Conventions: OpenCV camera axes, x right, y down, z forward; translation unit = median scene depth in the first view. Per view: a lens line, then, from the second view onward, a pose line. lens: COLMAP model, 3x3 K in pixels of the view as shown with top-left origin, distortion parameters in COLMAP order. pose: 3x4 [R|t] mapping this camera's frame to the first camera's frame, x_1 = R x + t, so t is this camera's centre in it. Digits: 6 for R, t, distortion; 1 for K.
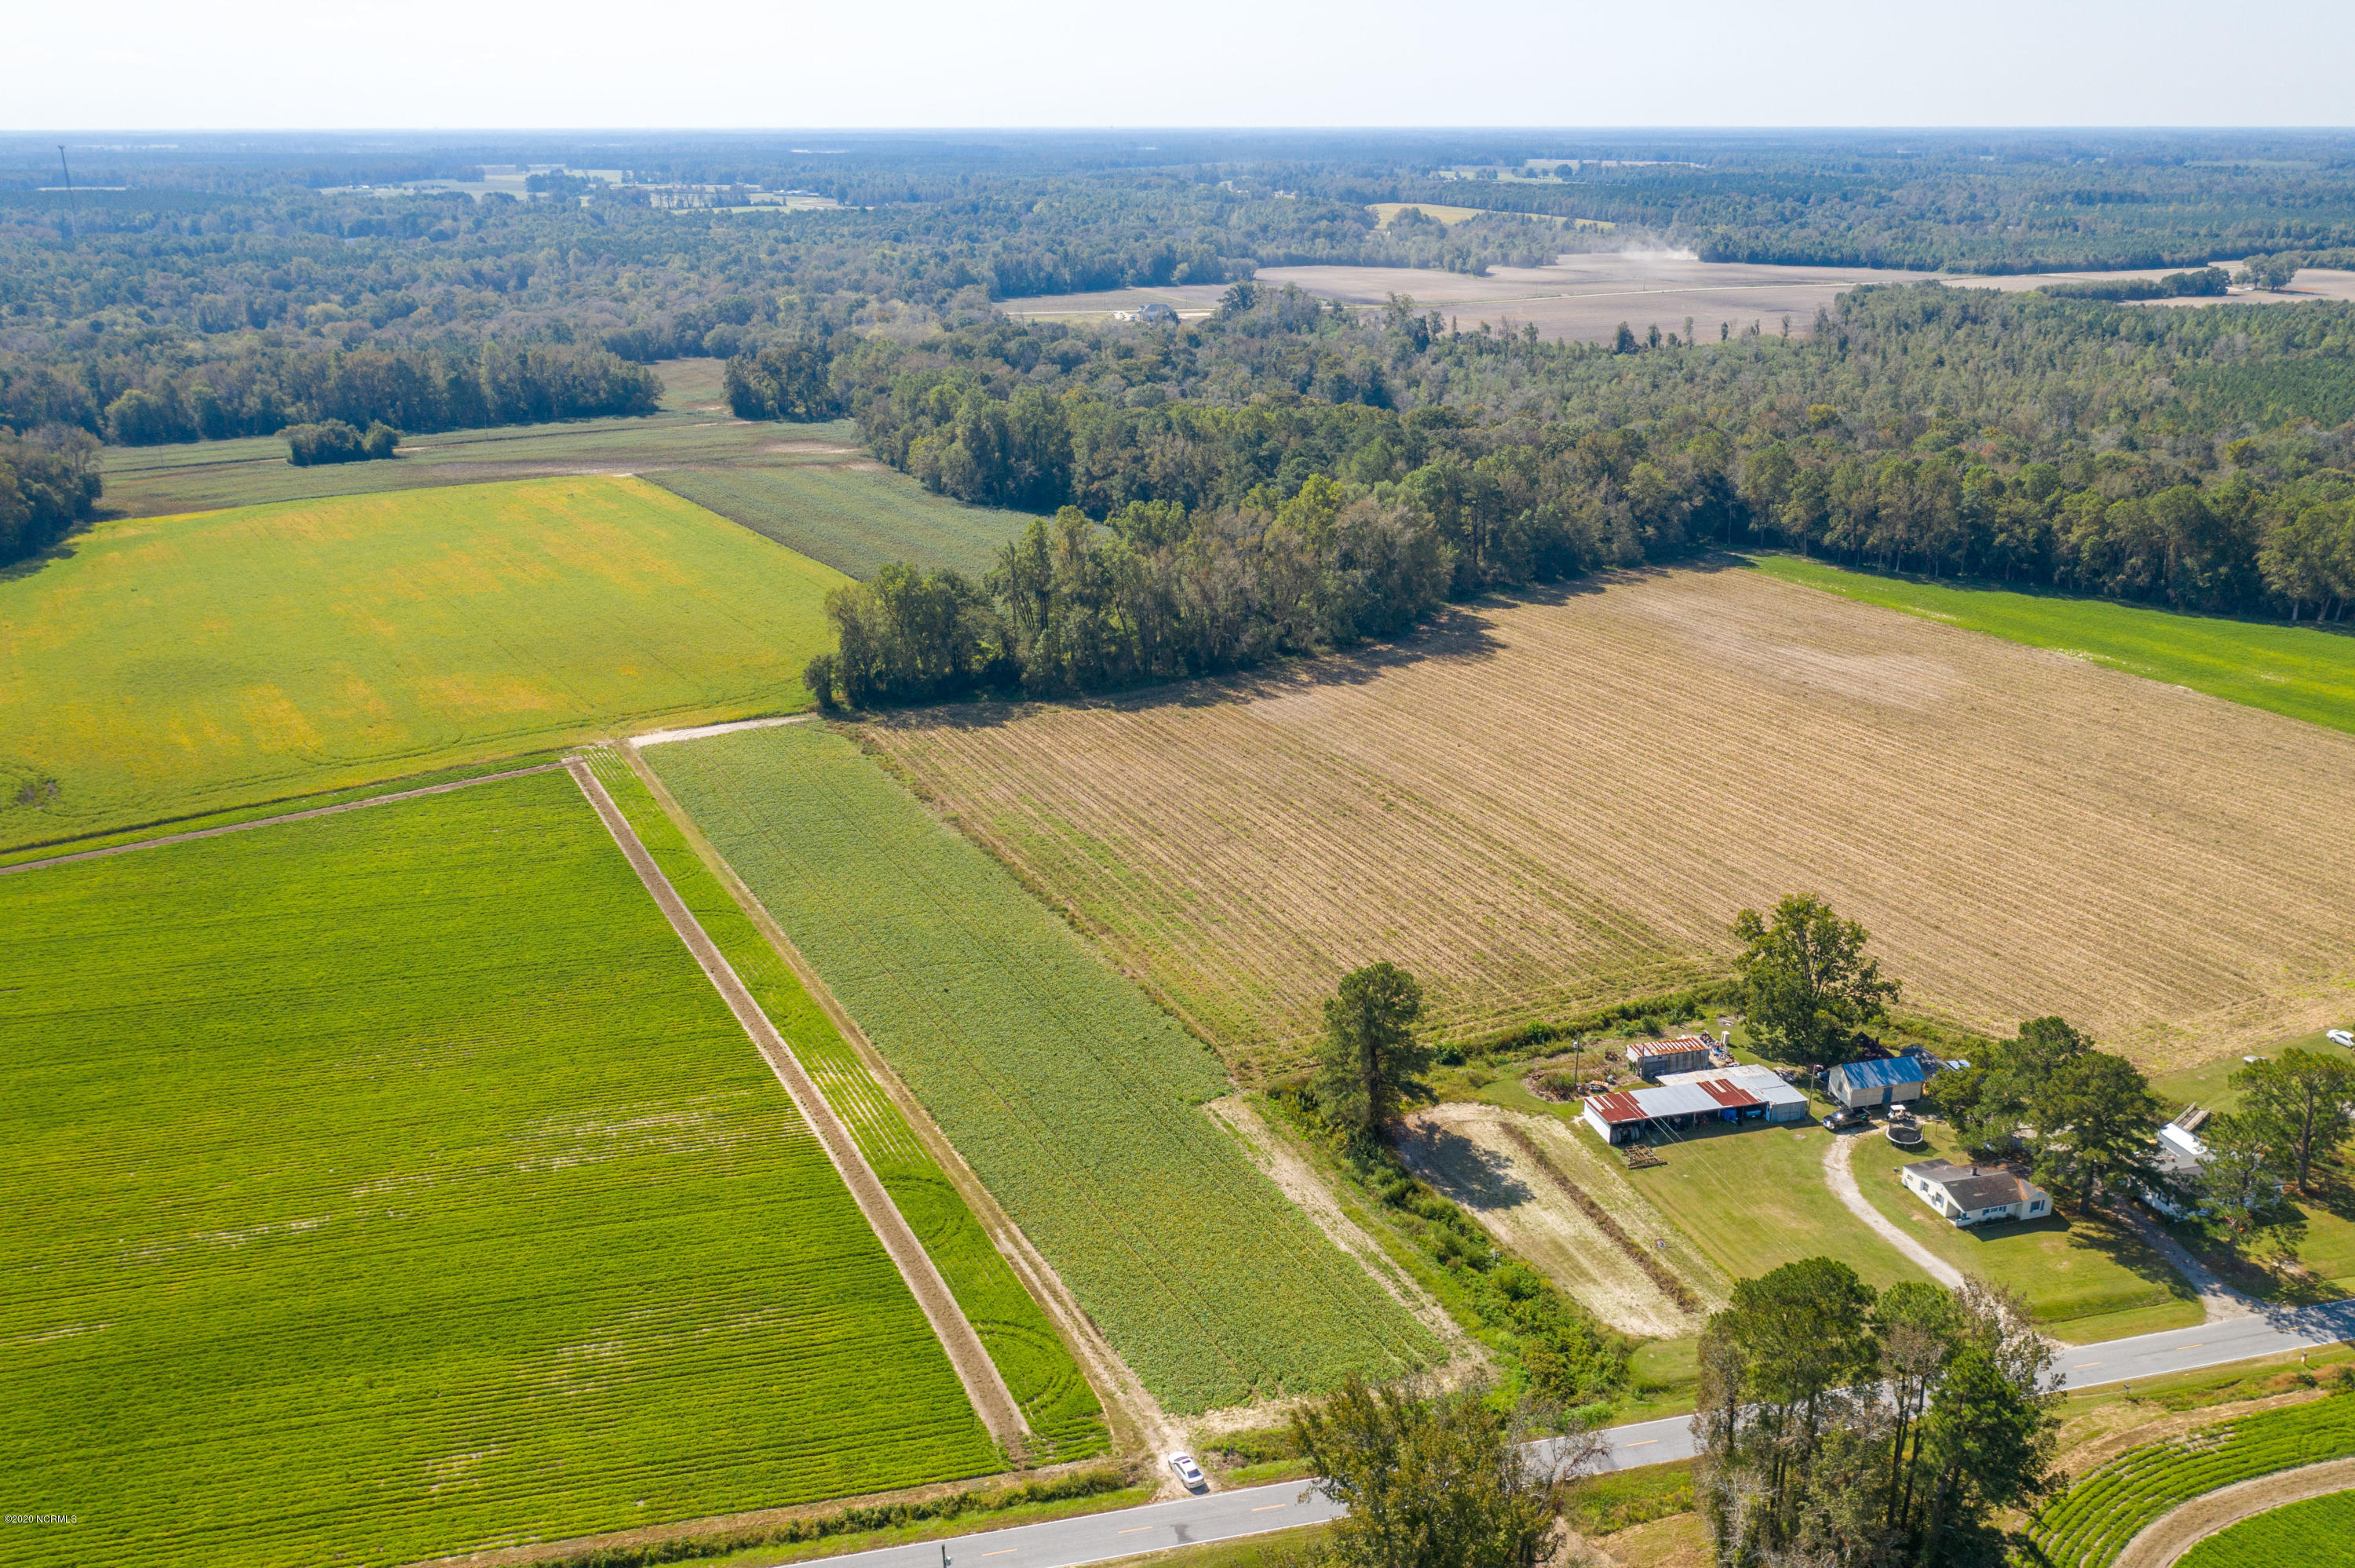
lens RADIAL K [[1886.4, 0, 1174.9], [0, 1886.4, 790.4], [0, 0, 1]] dist [-0.007824, 0.009759]
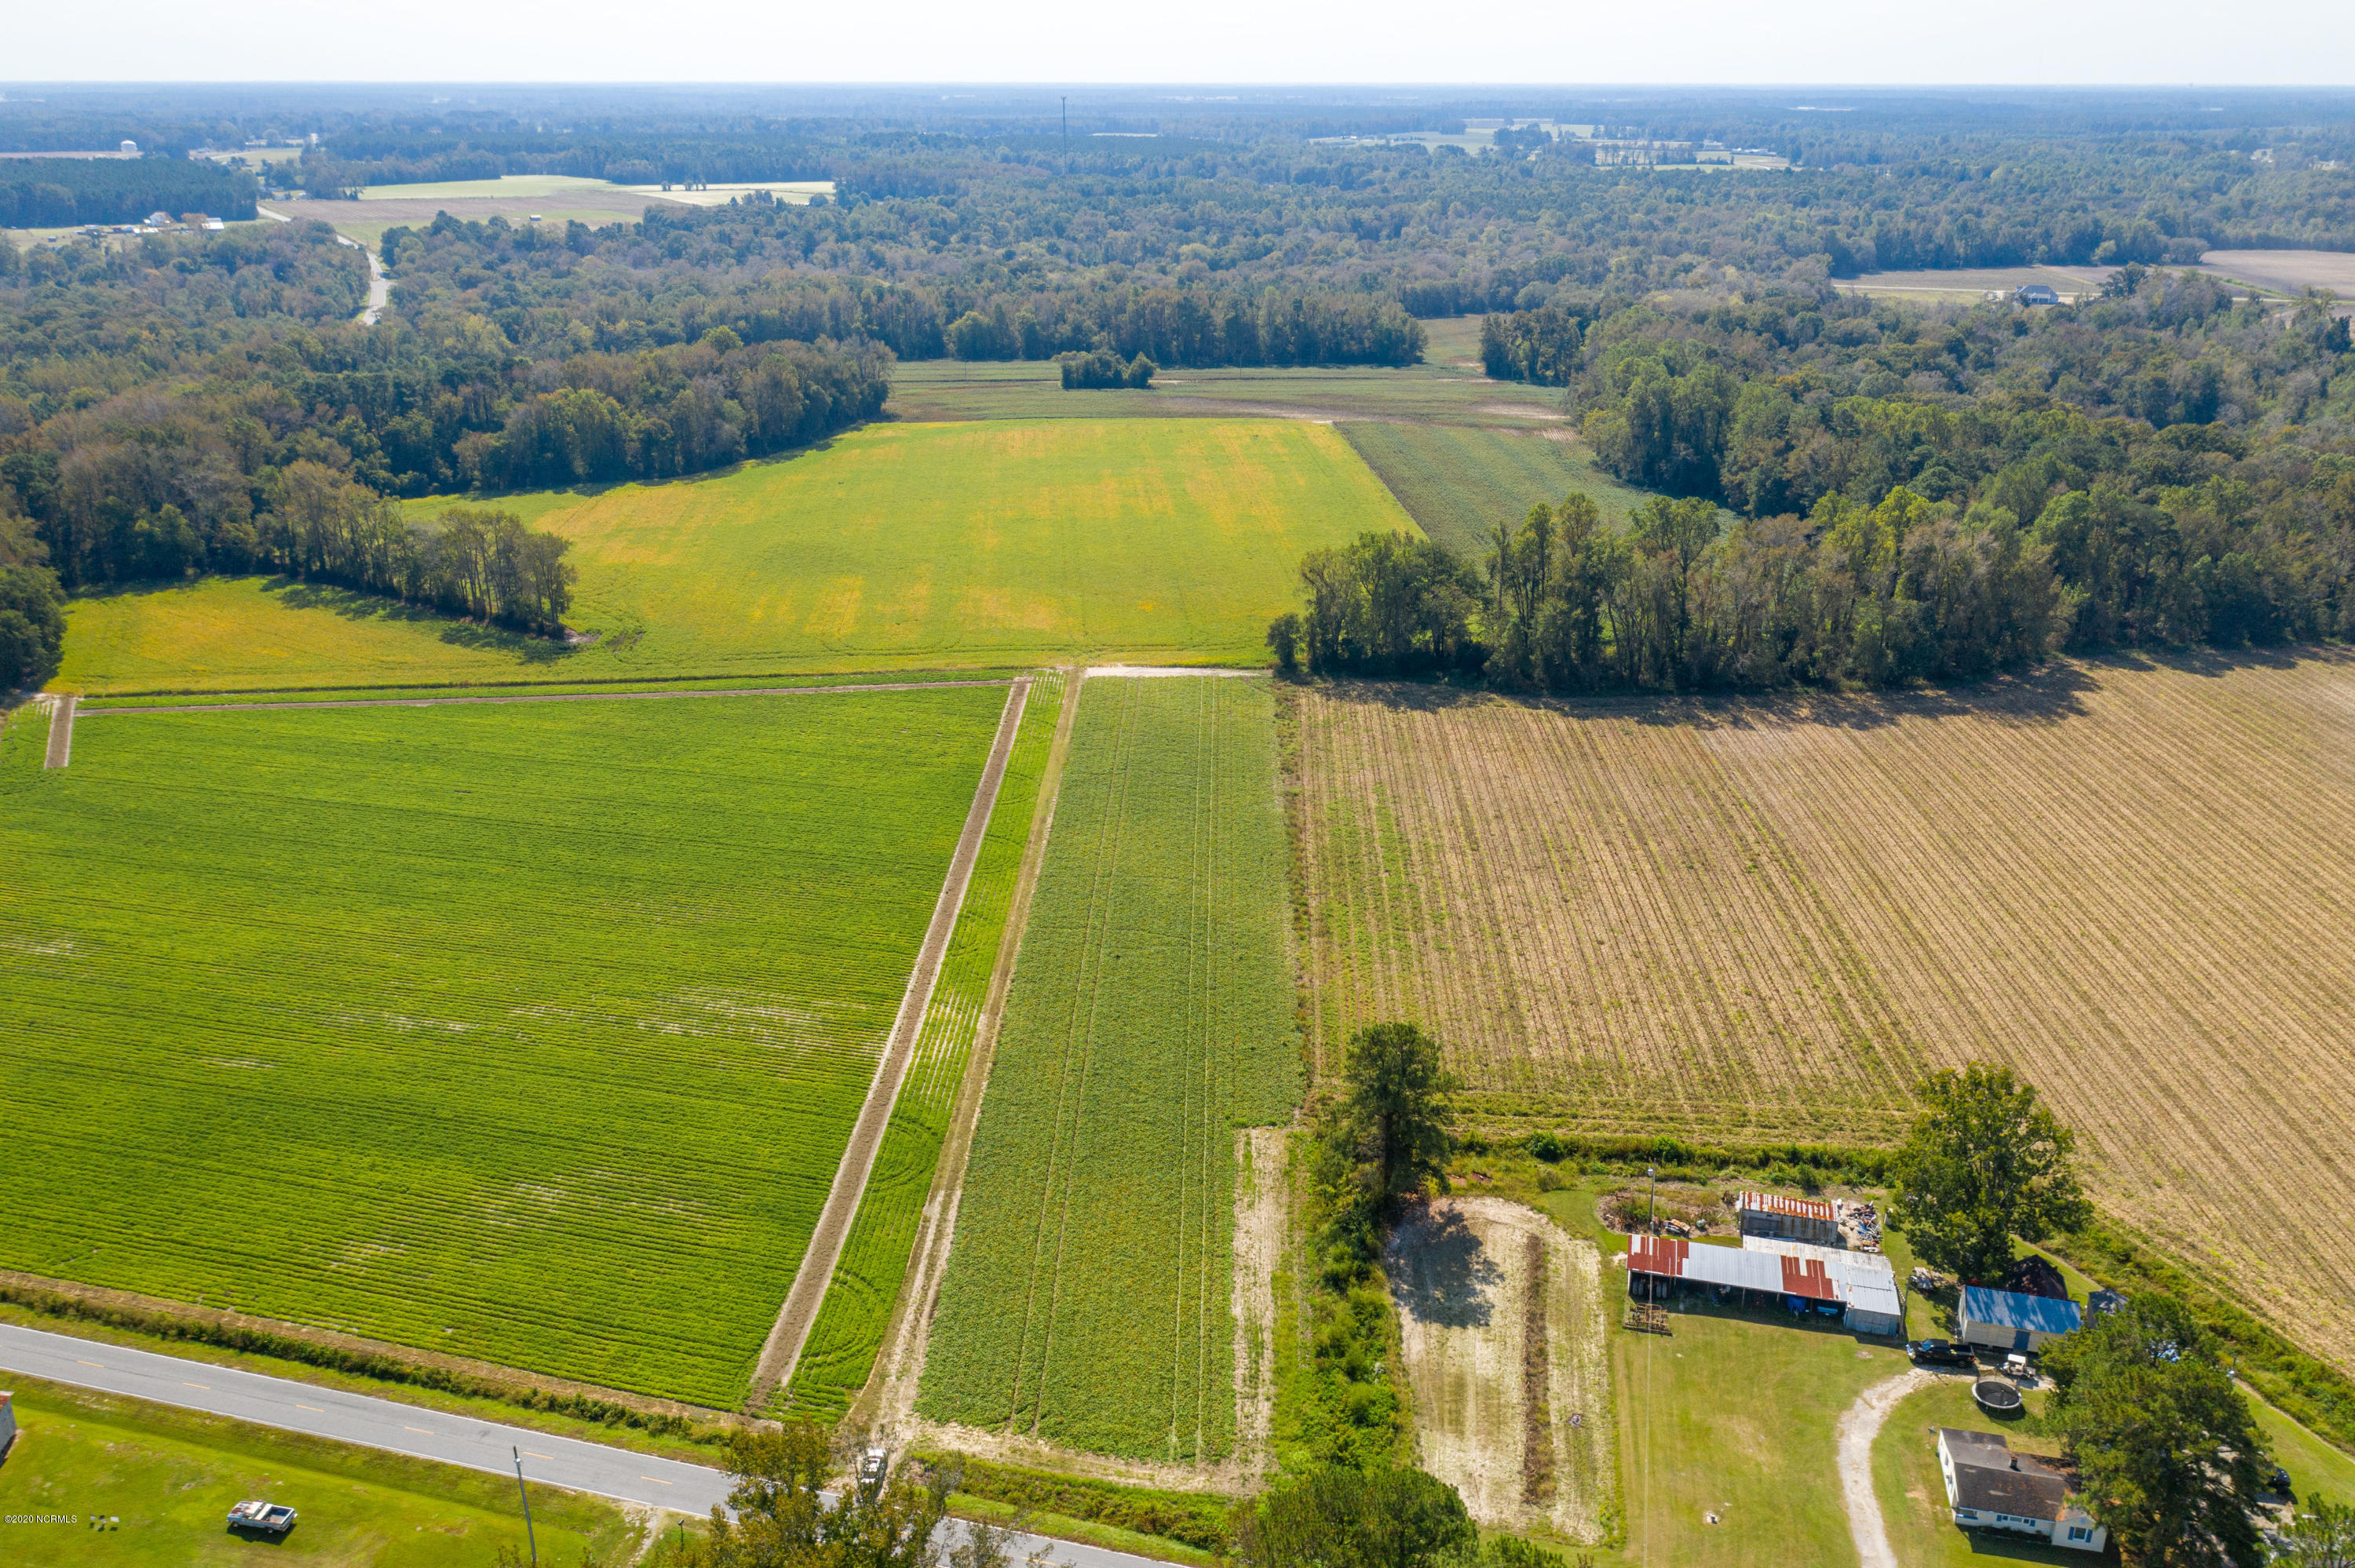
lens RADIAL K [[1880.4, 0, 1174.6], [0, 1880.4, 784.6], [0, 0, 1]] dist [-0.007102, 0.009292]
pose [[0.874823, 0.172814, -0.452571, 0.285203], [-0.164033, 0.984693, 0.058929, -0.039630], [0.455828, 0.022684, 0.889779, 0.106495]]
